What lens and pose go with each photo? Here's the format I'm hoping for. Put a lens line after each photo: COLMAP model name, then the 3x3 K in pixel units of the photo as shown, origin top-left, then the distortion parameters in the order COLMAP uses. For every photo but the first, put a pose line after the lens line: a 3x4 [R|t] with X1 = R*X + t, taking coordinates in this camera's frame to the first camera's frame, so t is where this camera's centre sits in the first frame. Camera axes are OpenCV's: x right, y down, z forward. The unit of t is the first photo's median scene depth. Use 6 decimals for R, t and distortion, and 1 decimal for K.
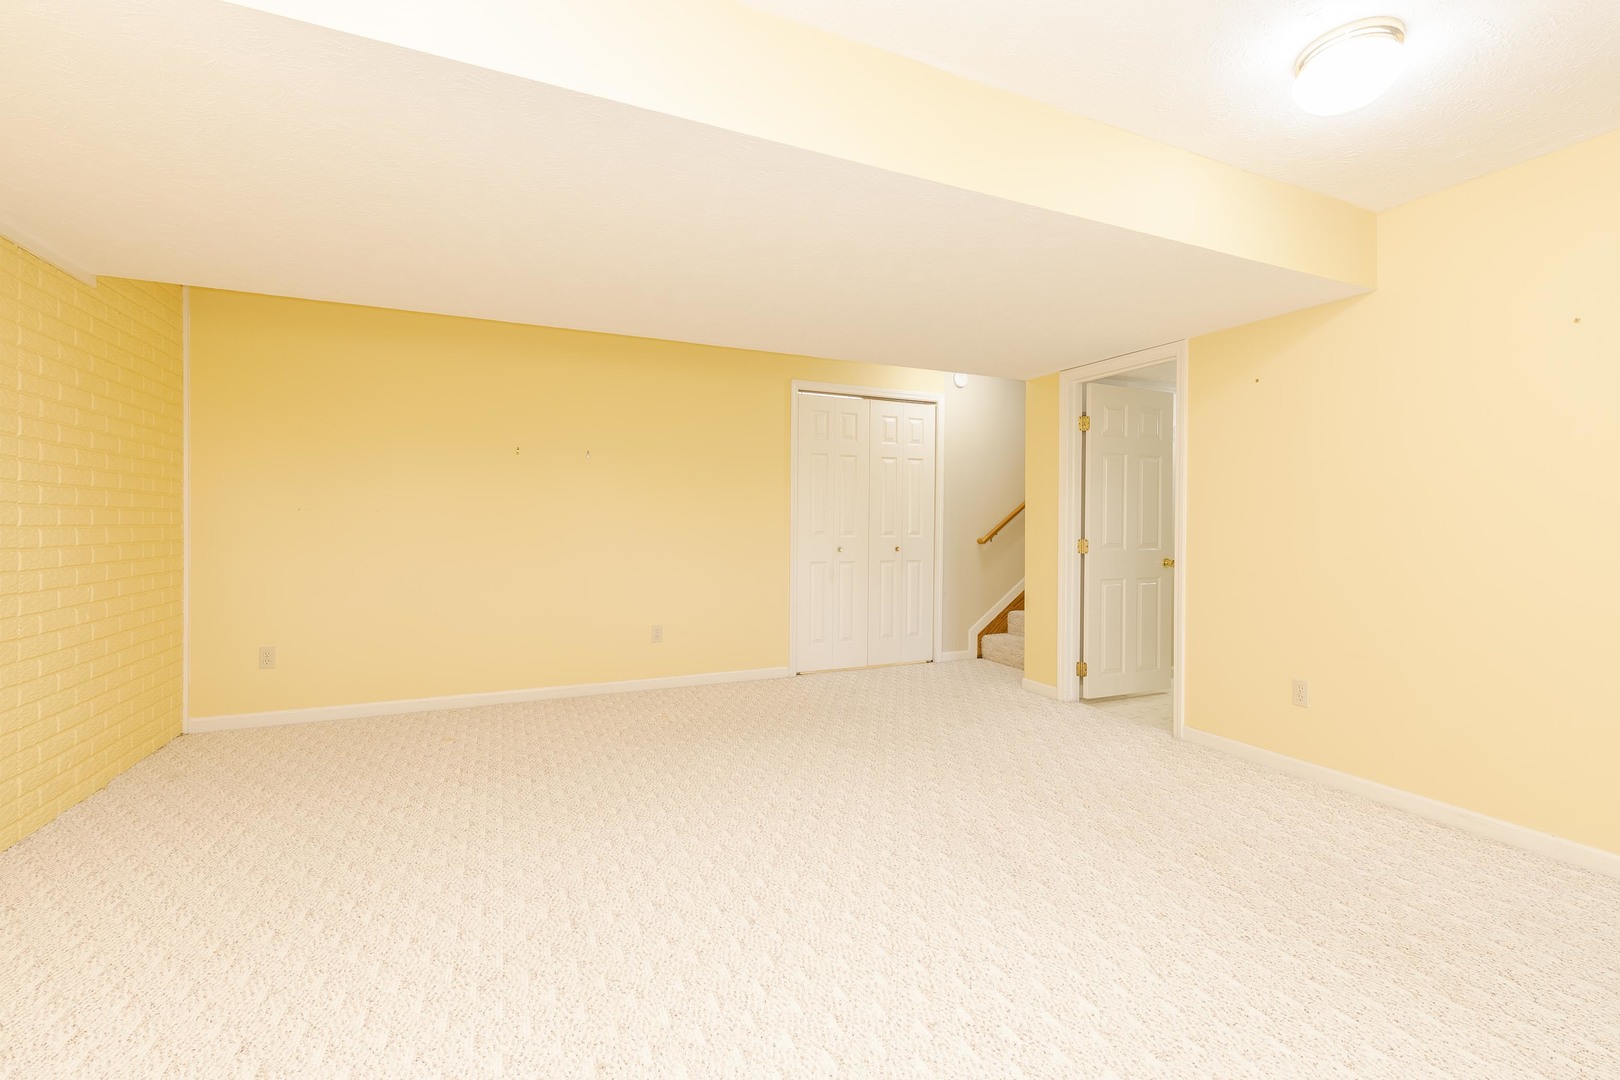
lens RADIAL K [[684.6, 0, 810.5], [0, 684.6, 532.2], [0, 0, 1]] dist [0.006775, -0.002136]
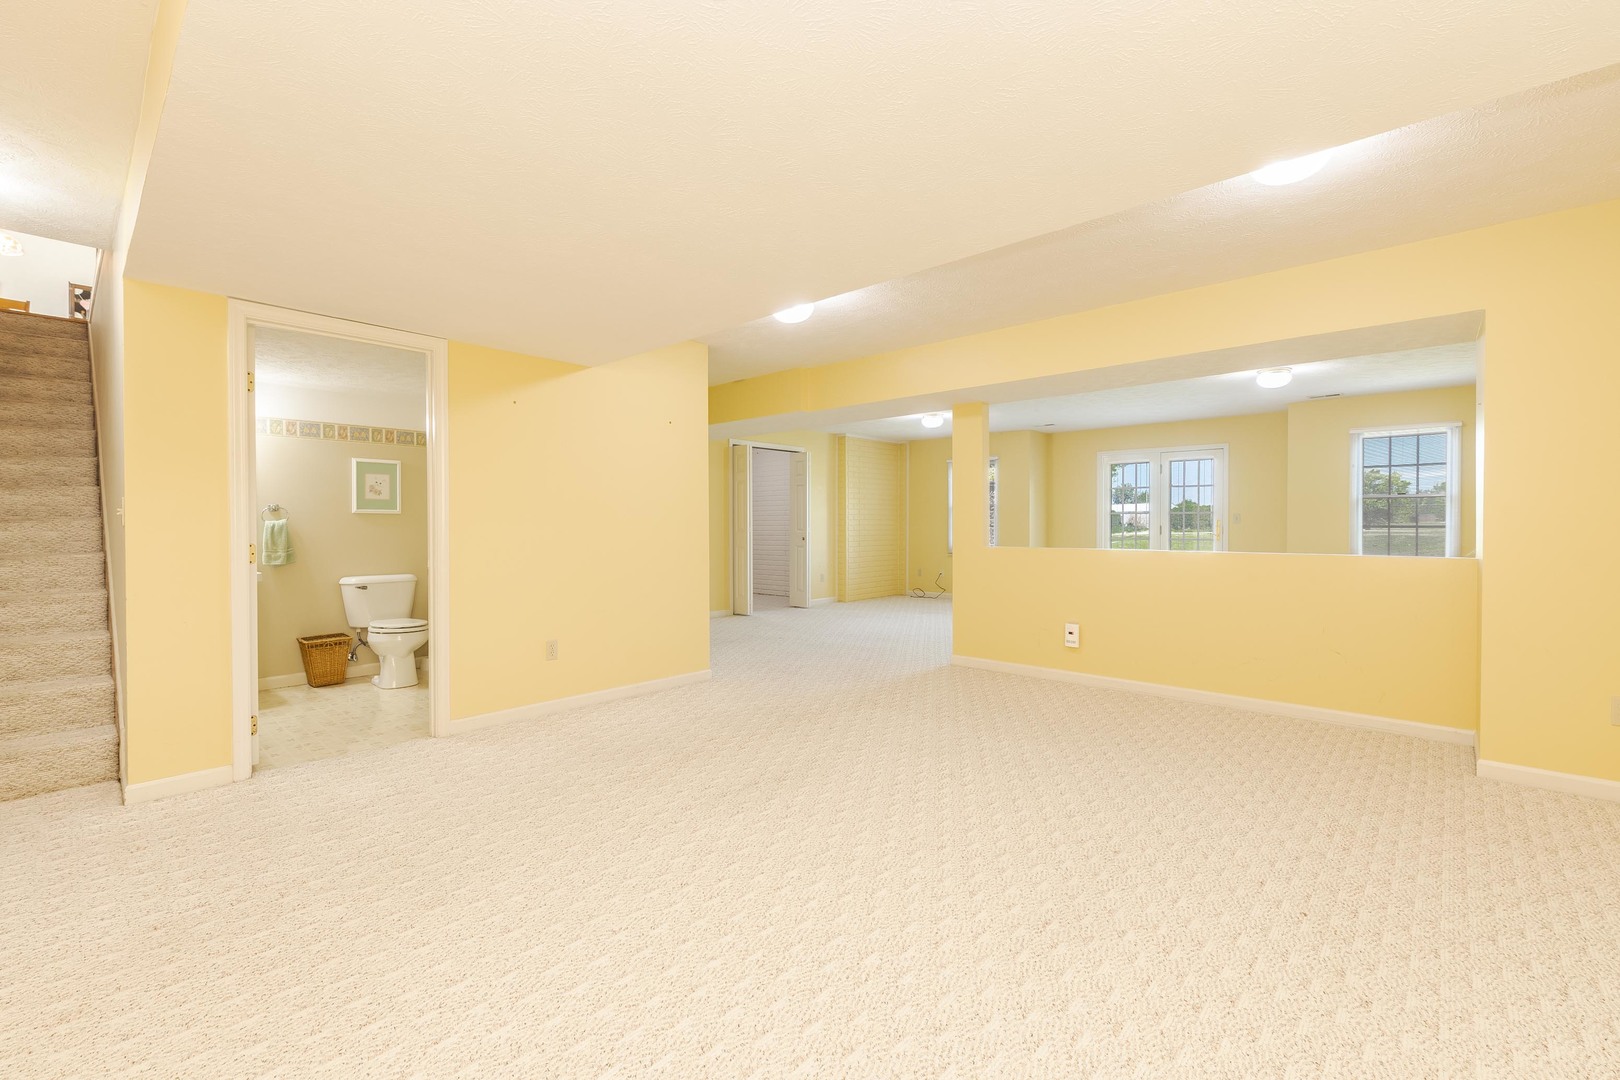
lens RADIAL K [[684.6, 0, 817.0], [0, 684.6, 529.7], [0, 0, 1]] dist [0.006775, -0.002136]
pose [[-0.395213, -0.012692, 0.918502, -0.859268], [0.011430, 0.999759, 0.018733, -0.018936], [-0.918518, 0.017902, -0.394973, 1.294353]]
